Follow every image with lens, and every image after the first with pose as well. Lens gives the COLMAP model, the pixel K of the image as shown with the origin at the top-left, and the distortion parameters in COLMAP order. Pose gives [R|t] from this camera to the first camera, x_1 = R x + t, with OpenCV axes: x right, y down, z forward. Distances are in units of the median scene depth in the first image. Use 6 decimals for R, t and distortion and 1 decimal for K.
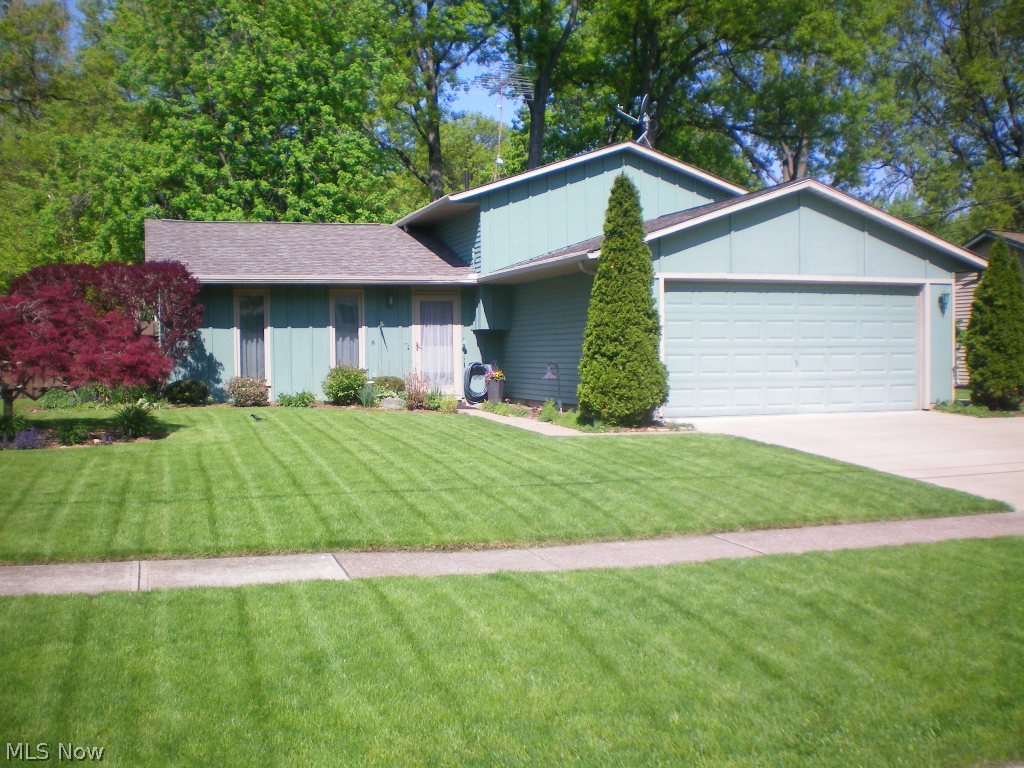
lens RADIAL K [[1162.3, 0, 512.0], [0, 1162.3, 384.0], [0, 0, 1]] dist [-0.057611, -0.291380]
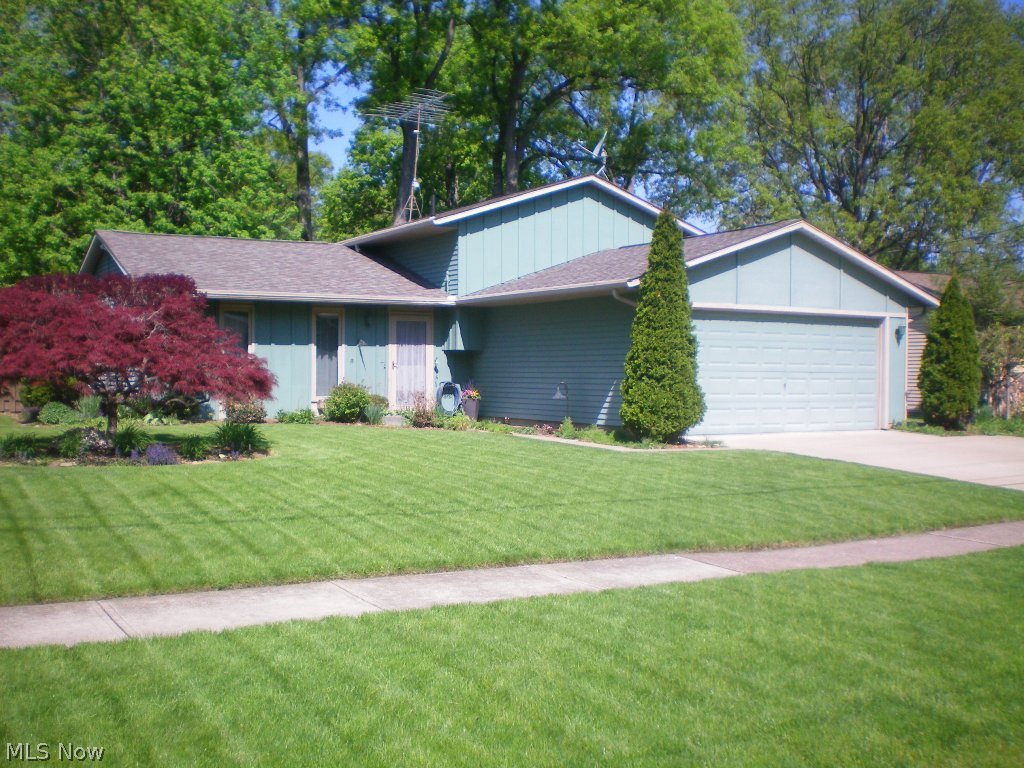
lens RADIAL K [[1162.3, 0, 512.0], [0, 1162.3, 384.0], [0, 0, 1]] dist [-0.057611, -0.291380]
pose [[0.976960, 0.013120, 0.213021, -0.201665], [-0.009330, 0.999780, -0.018785, 0.002195], [-0.213221, 0.016365, 0.976867, -0.018578]]
